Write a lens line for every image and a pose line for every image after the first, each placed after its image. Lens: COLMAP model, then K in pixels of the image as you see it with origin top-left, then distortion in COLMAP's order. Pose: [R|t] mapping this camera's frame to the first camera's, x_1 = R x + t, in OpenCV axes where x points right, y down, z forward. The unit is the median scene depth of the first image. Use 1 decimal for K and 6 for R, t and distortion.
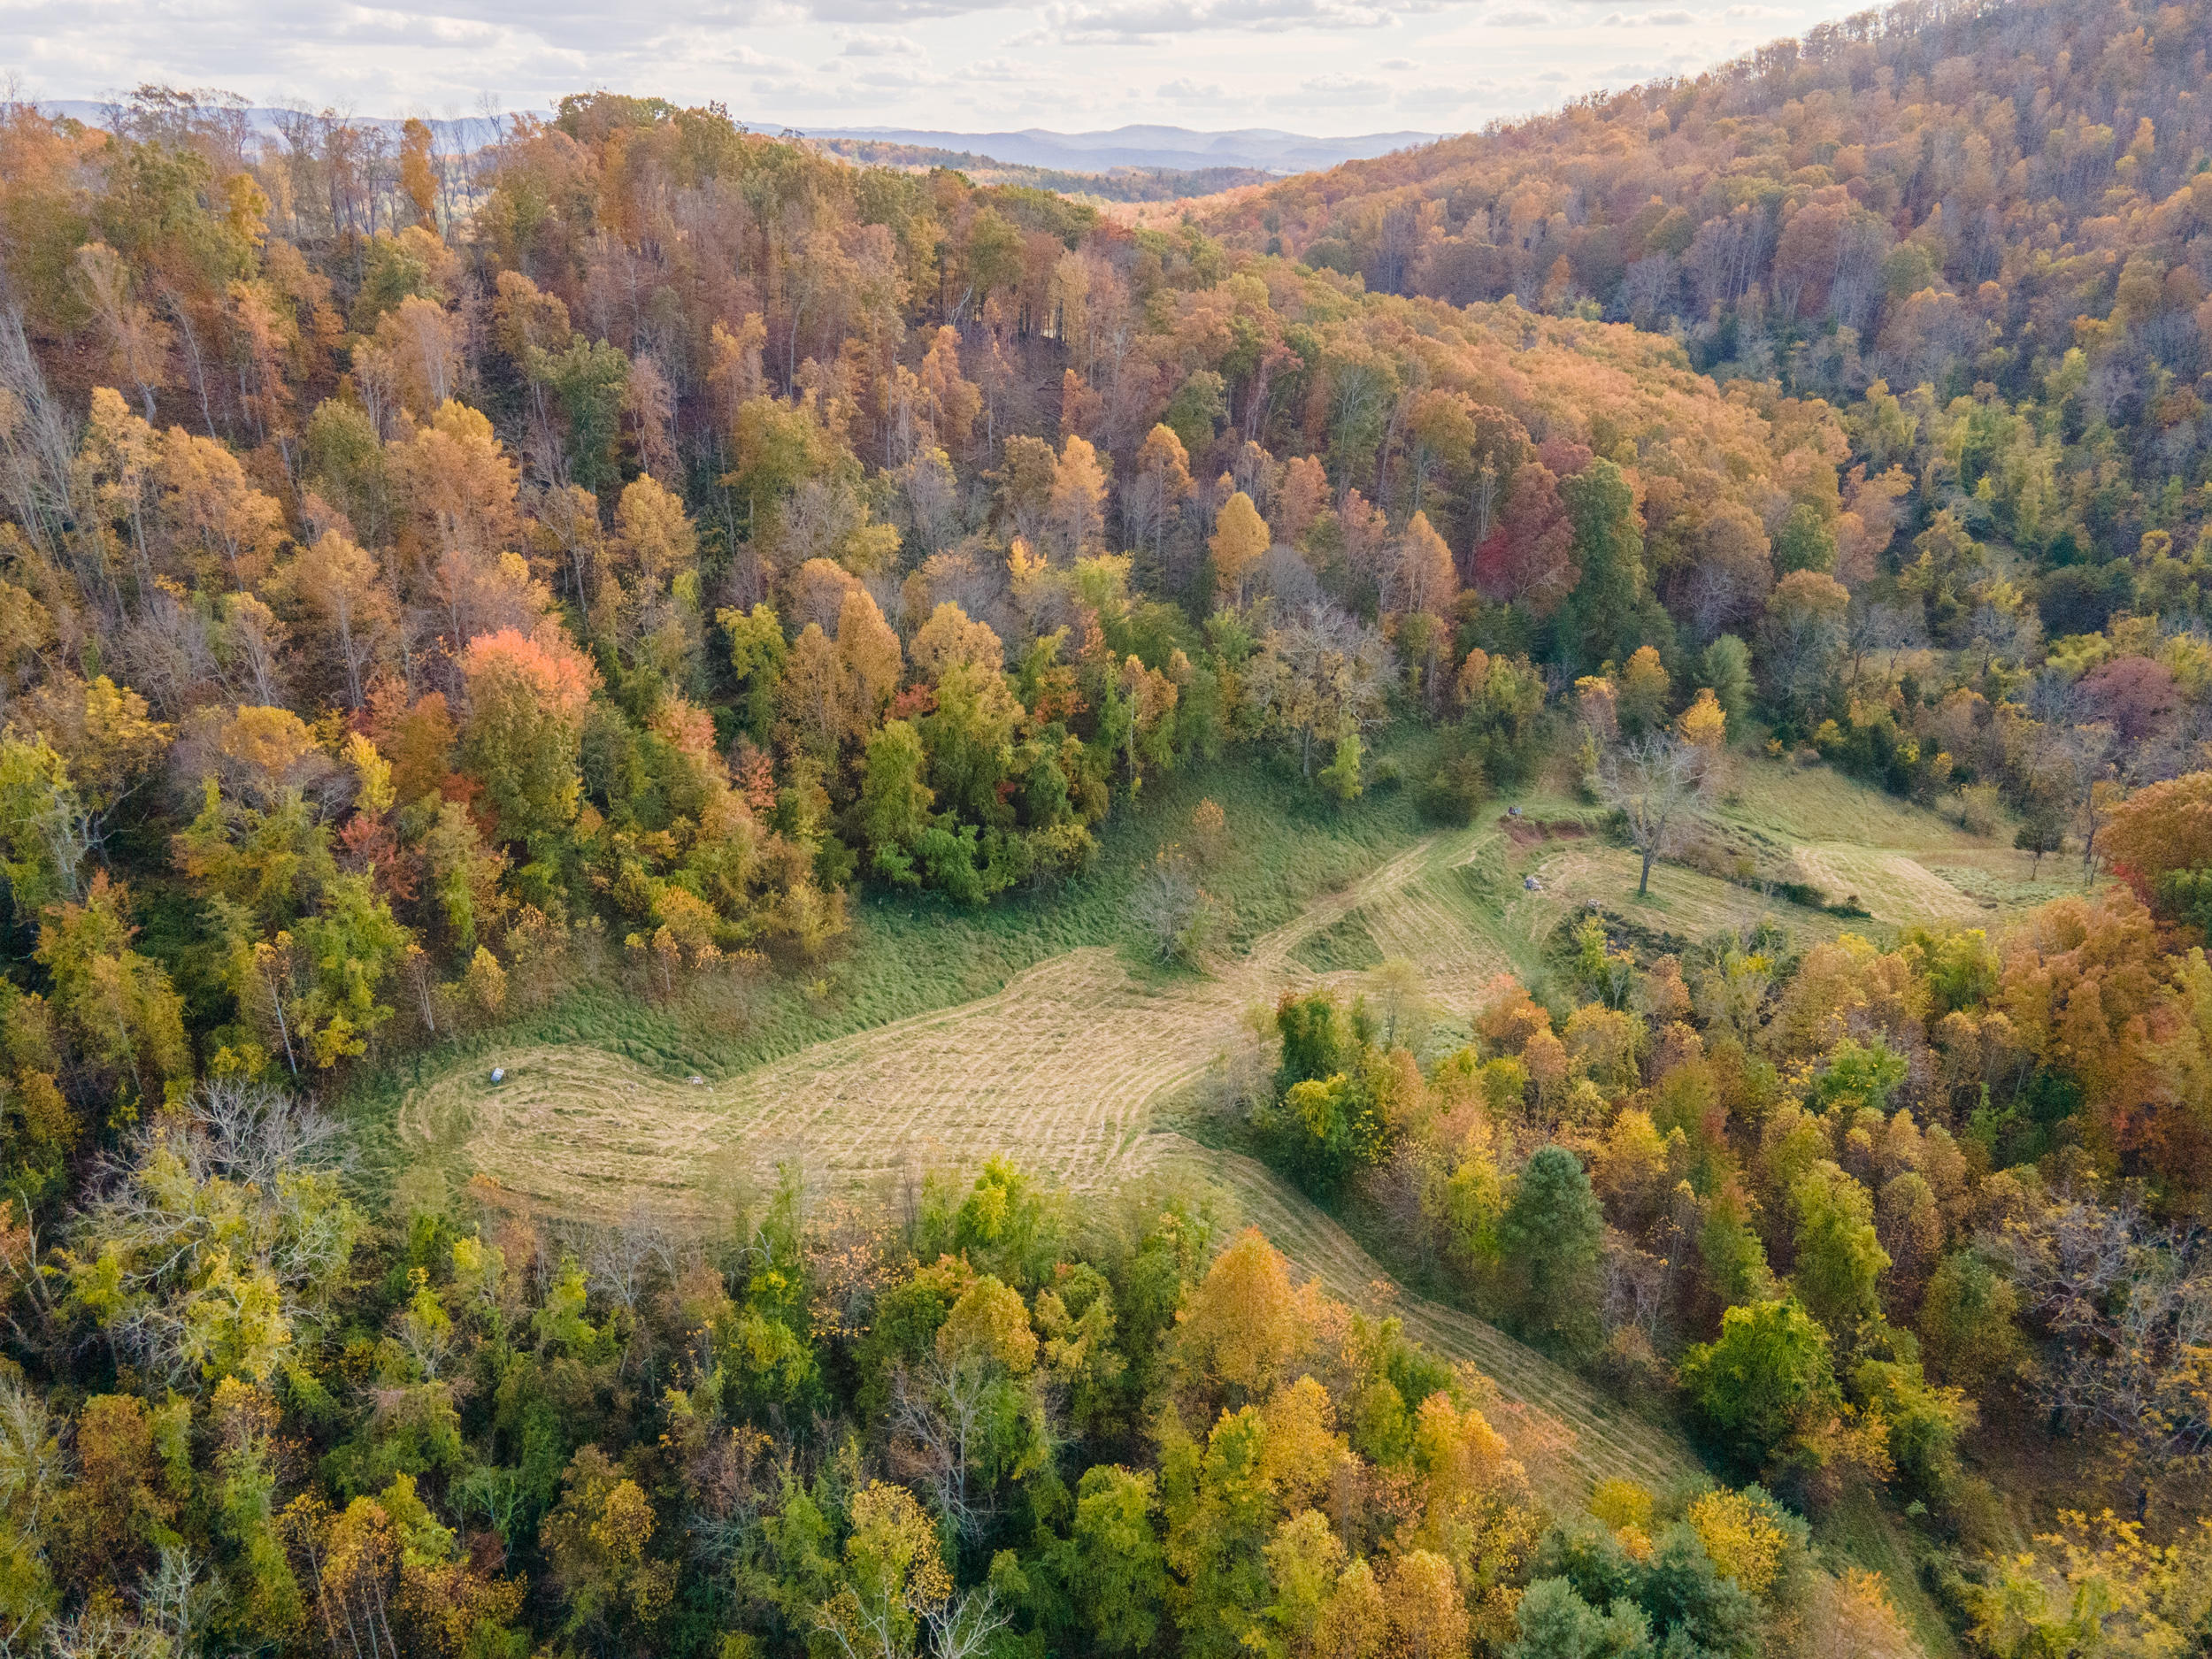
lens RADIAL K [[1564.9, 0, 1104.0], [0, 1564.9, 834.6], [0, 0, 1]] dist [-0.007125, 0.034281]
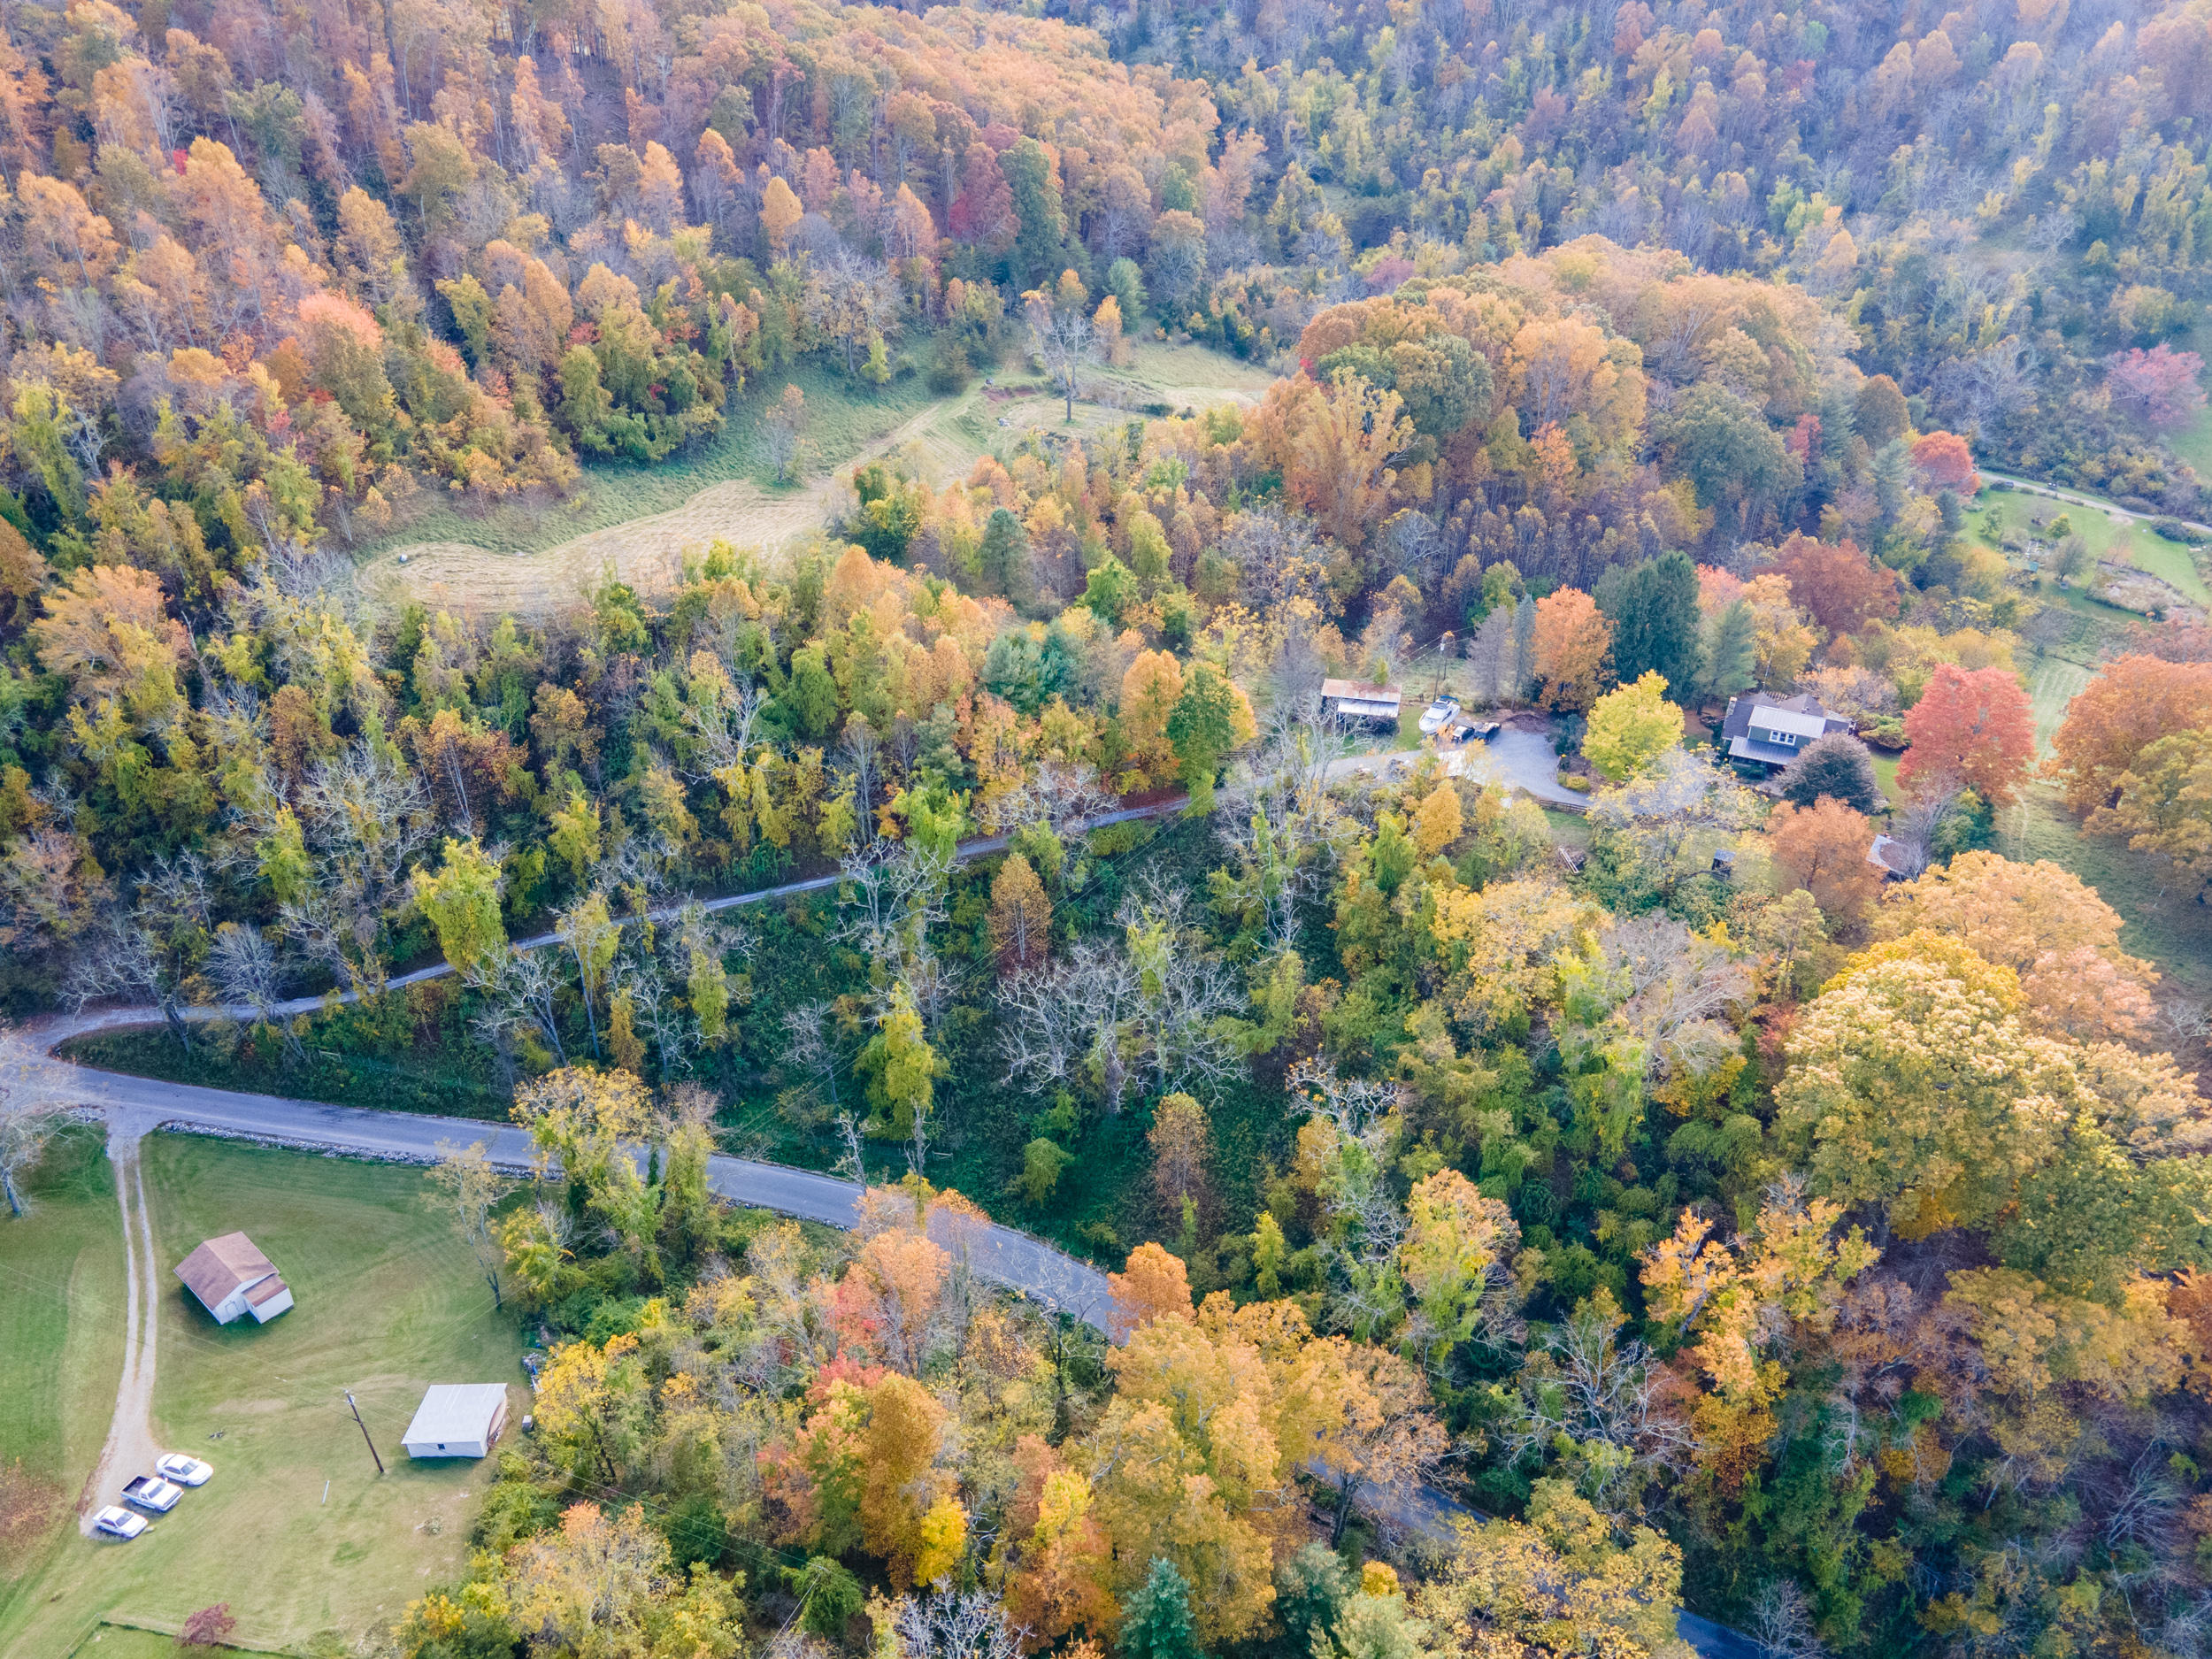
lens RADIAL K [[1564.9, 0, 1115.3], [0, 1564.9, 824.5], [0, 0, 1]] dist [-0.007125, 0.034281]
pose [[0.953808, -0.167542, 0.249361, -0.076135], [0.122238, 0.974667, 0.187302, 0.133460], [-0.274424, -0.148168, 0.950125, -0.553682]]
